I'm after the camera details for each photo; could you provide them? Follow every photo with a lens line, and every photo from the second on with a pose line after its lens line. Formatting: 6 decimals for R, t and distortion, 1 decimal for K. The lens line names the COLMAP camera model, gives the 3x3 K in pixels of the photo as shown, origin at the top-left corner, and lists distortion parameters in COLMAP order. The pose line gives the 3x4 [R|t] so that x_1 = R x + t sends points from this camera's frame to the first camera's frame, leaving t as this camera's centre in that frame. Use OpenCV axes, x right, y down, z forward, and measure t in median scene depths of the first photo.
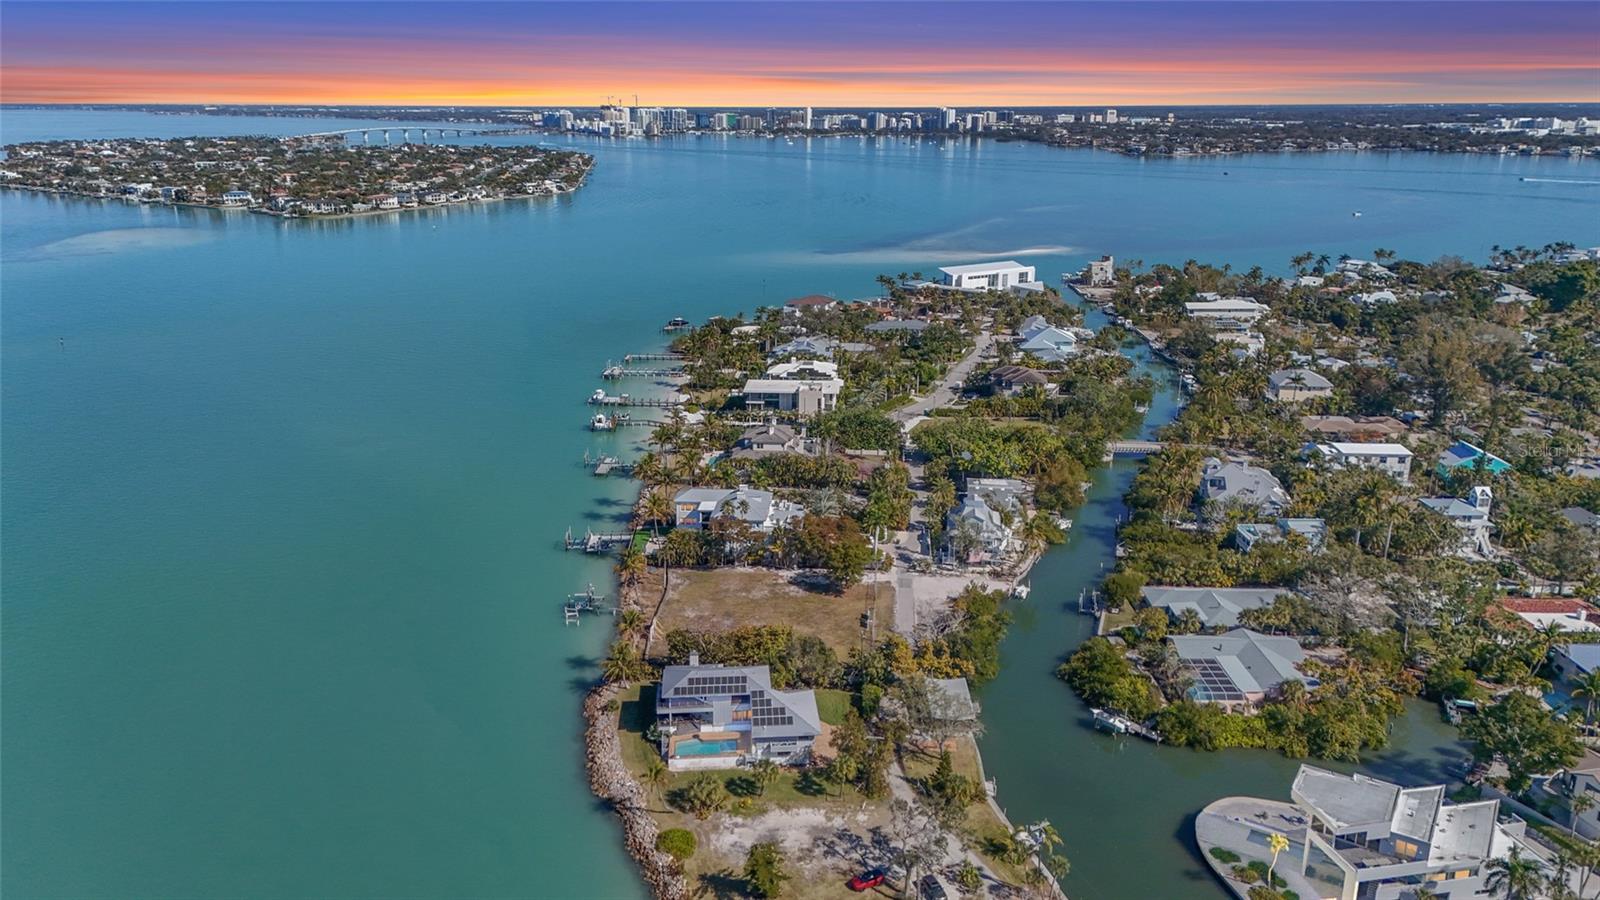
lens RADIAL K [[1167.8, 0, 799.4], [0, 1167.8, 448.7], [0, 0, 1]] dist [0.057666, -0.054506]
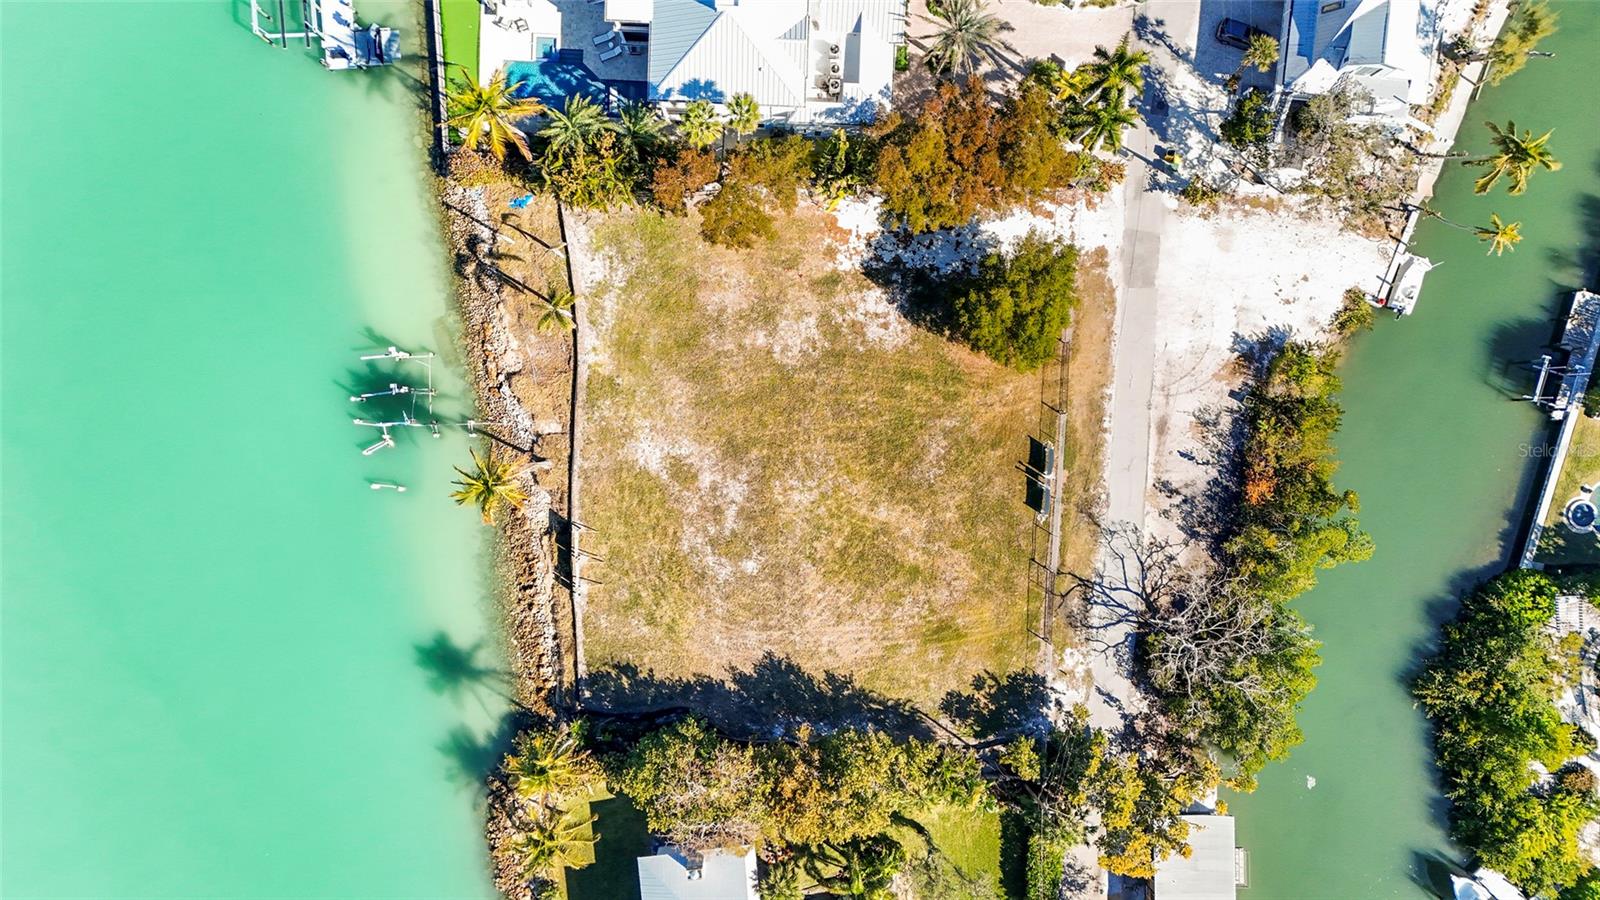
lens RADIAL K [[1167.8, 0, 806.5], [0, 1167.8, 453.9], [0, 0, 1]] dist [0.057666, -0.054506]
pose [[0.999587, -0.025057, 0.014062, -0.038906], [-0.006720, 0.271955, 0.962287, -0.284543], [-0.027936, -0.961984, 0.271674, 0.864209]]
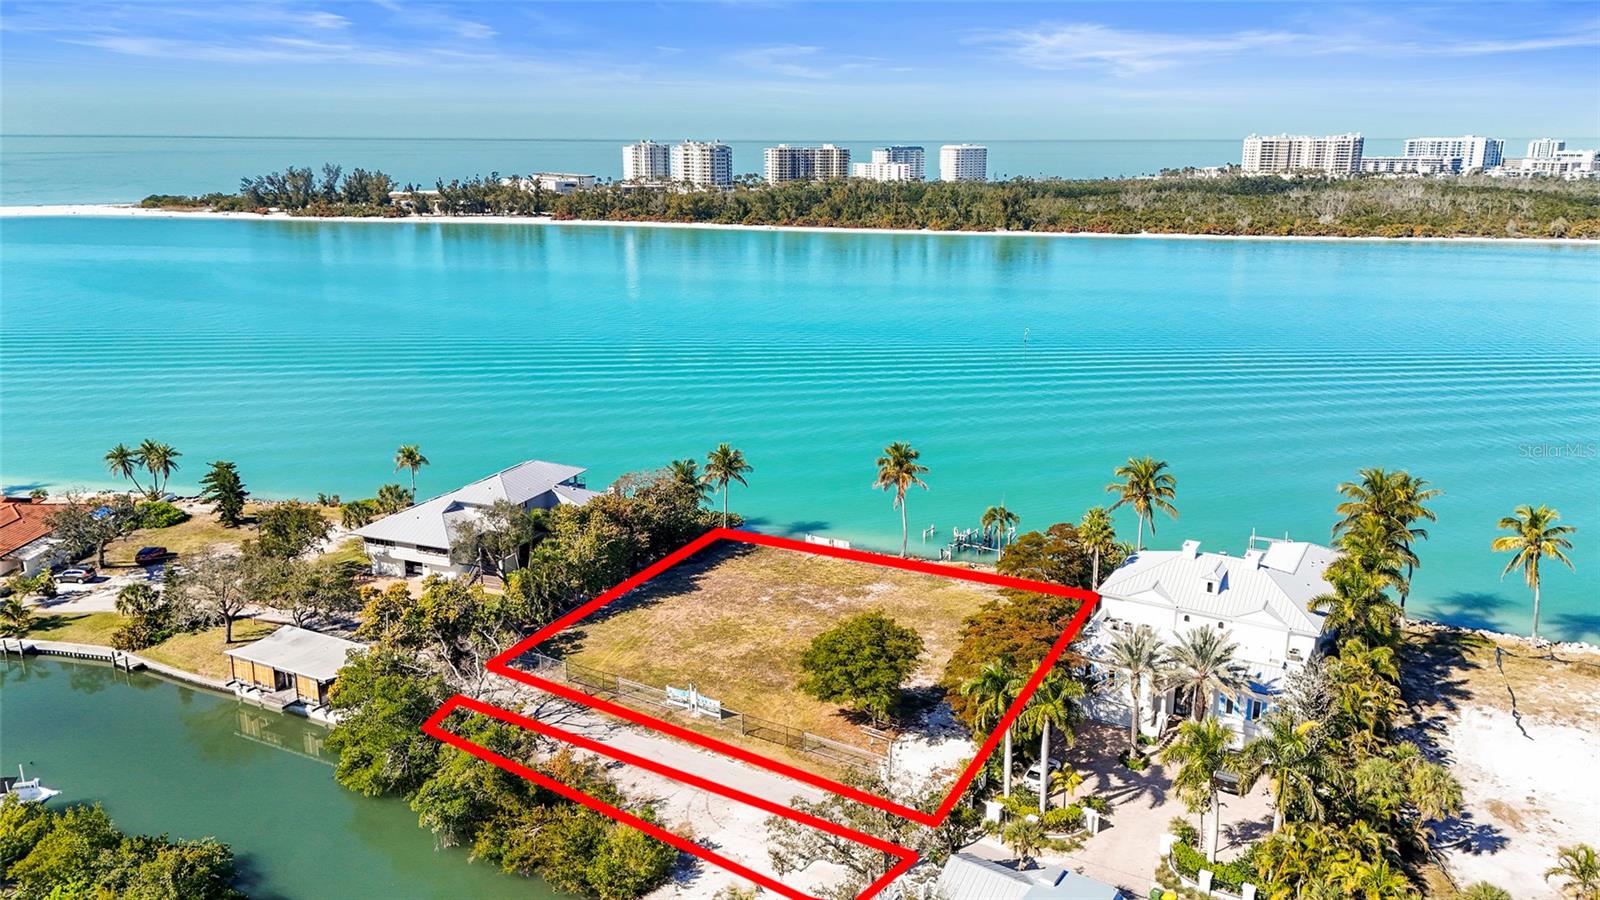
lens RADIAL K [[1167.8, 0, 793.9], [0, 1167.8, 440.0], [0, 0, 1]] dist [0.057666, -0.054506]
pose [[-0.452981, 0.215950, -0.864970, 0.409370], [-0.246696, 0.901973, 0.354381, -0.118359], [0.856708, 0.373913, -0.355303, 1.127840]]
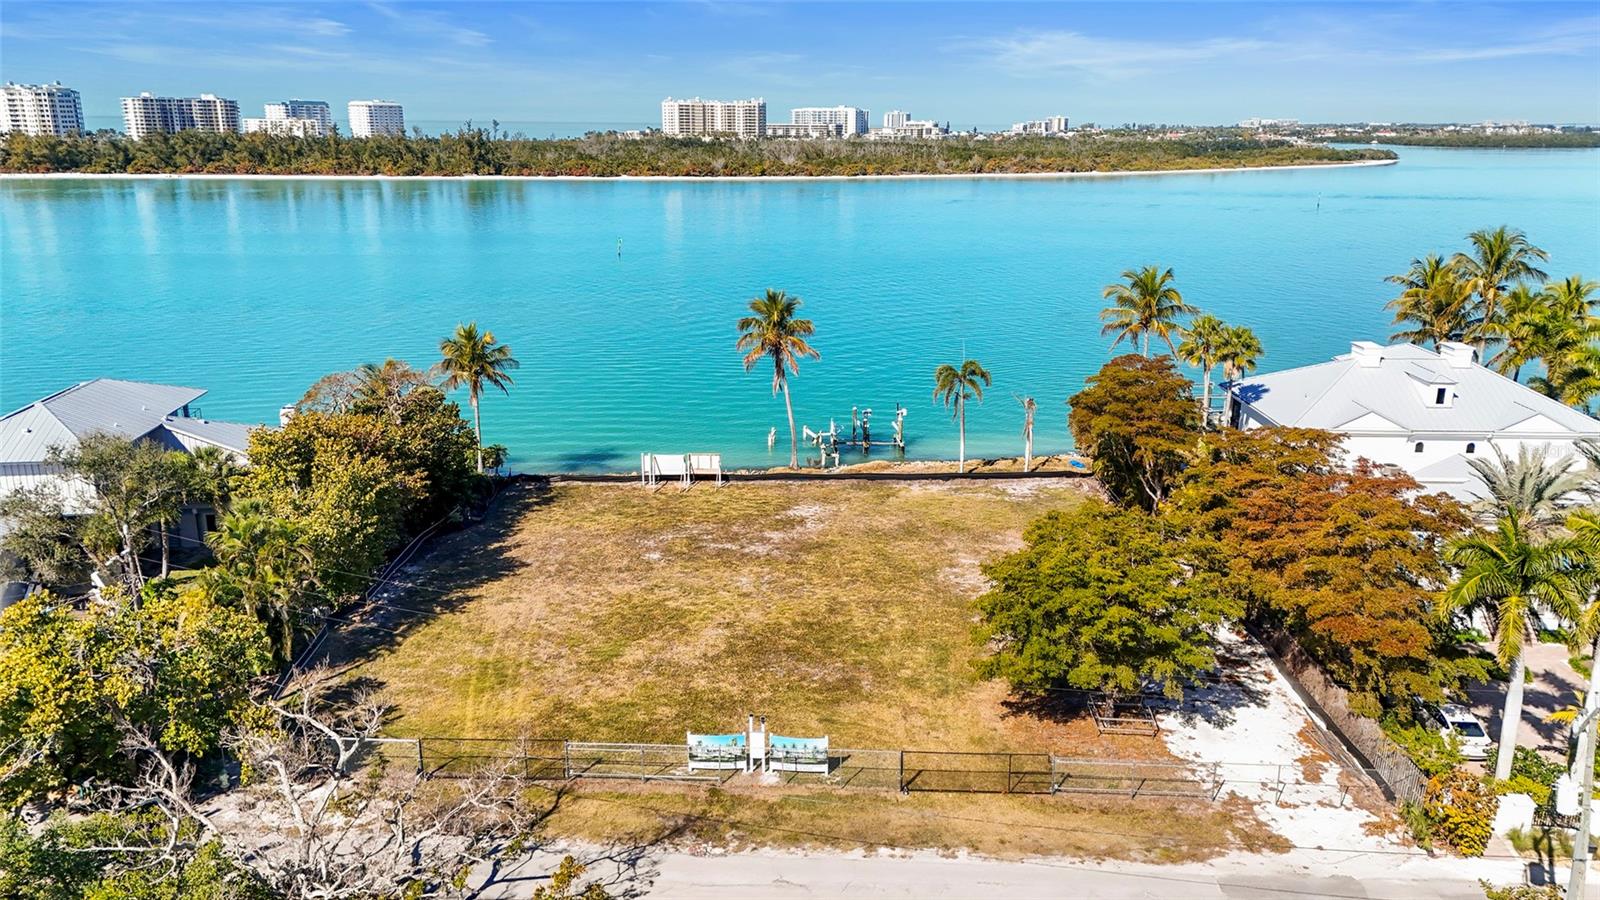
lens RADIAL K [[1167.8, 0, 812.1], [0, 1167.8, 437.0], [0, 0, 1]] dist [0.057666, -0.054506]
pose [[0.040808, 0.252946, -0.966619, 0.250408], [-0.279360, 0.931731, 0.232023, 0.035741], [0.959319, 0.260567, 0.108685, 0.942603]]
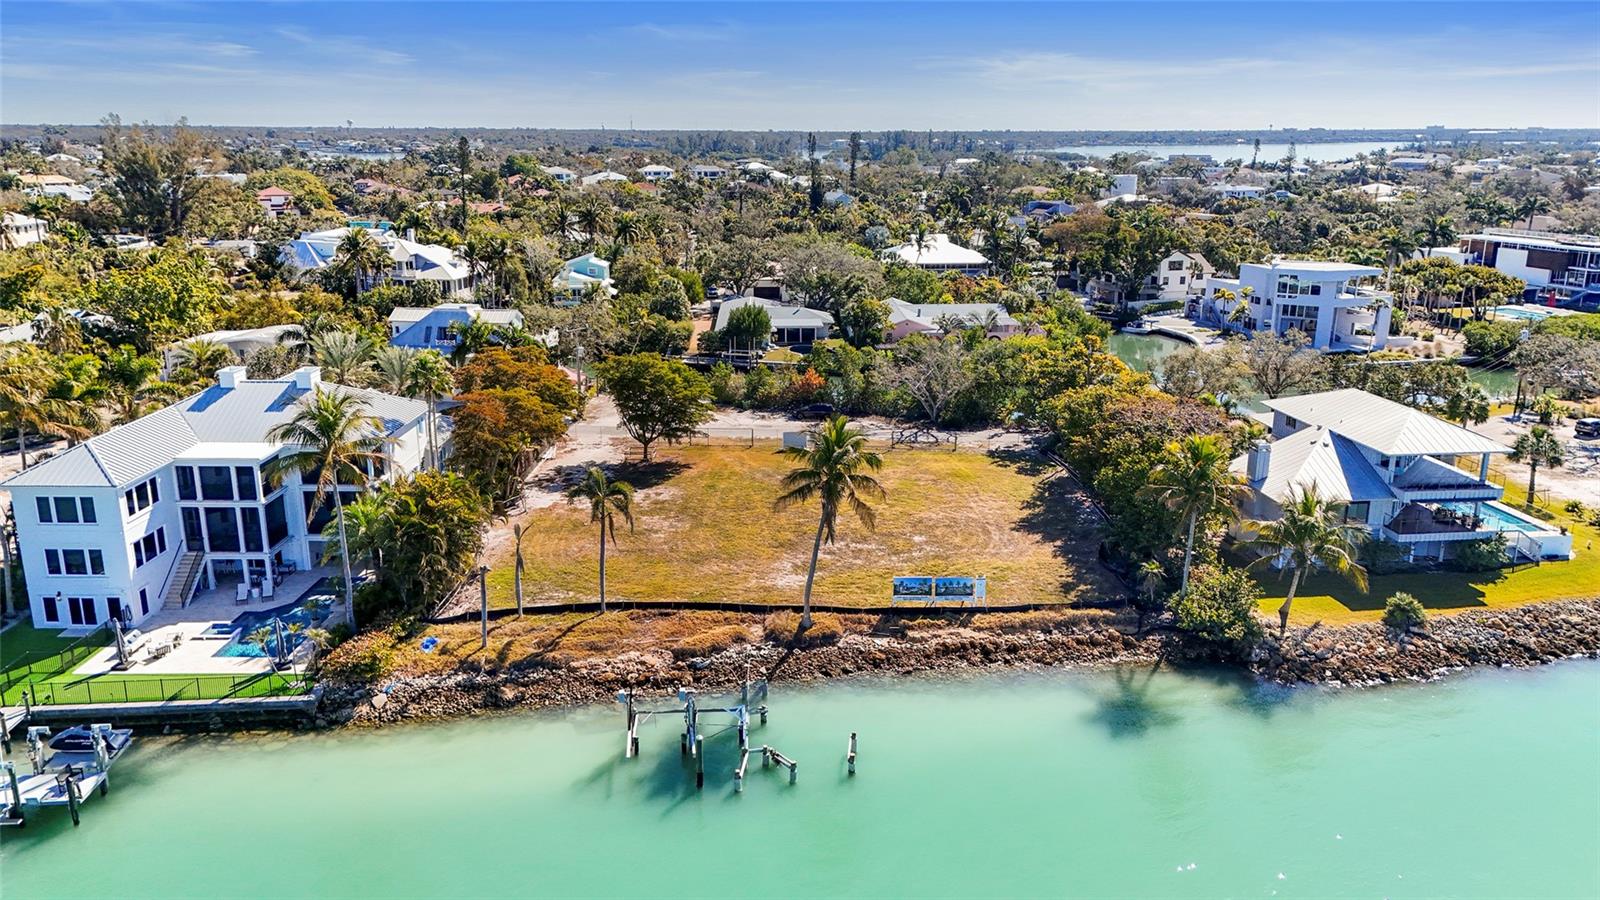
lens RADIAL K [[1167.8, 0, 799.6], [0, 1167.8, 461.6], [0, 0, 1]] dist [0.057666, -0.054506]
pose [[-0.042320, -0.275701, 0.960311, -0.420159], [0.273446, 0.921276, 0.276545, 0.011837], [-0.960956, 0.274297, 0.036401, 0.961030]]
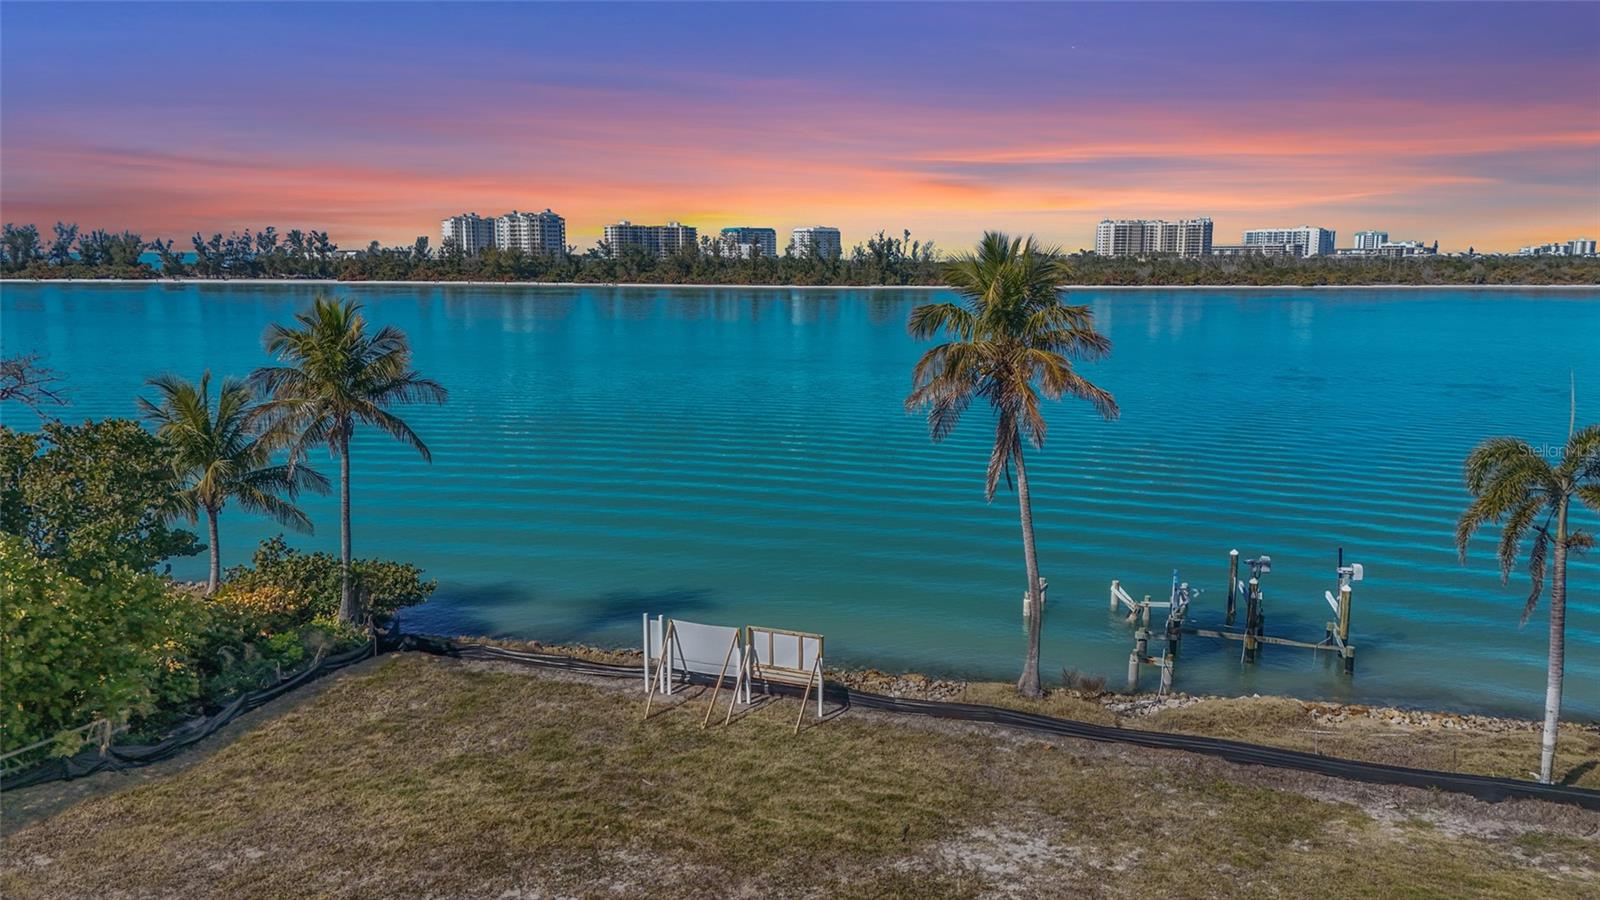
lens RADIAL K [[1167.8, 0, 801.6], [0, 1167.8, 452.2], [0, 0, 1]] dist [0.057666, -0.054506]
pose [[-0.326597, 0.150357, -0.933128, 0.017782], [-0.260809, 0.934598, 0.241878, 0.080734], [0.908467, 0.322365, -0.266023, 0.986156]]
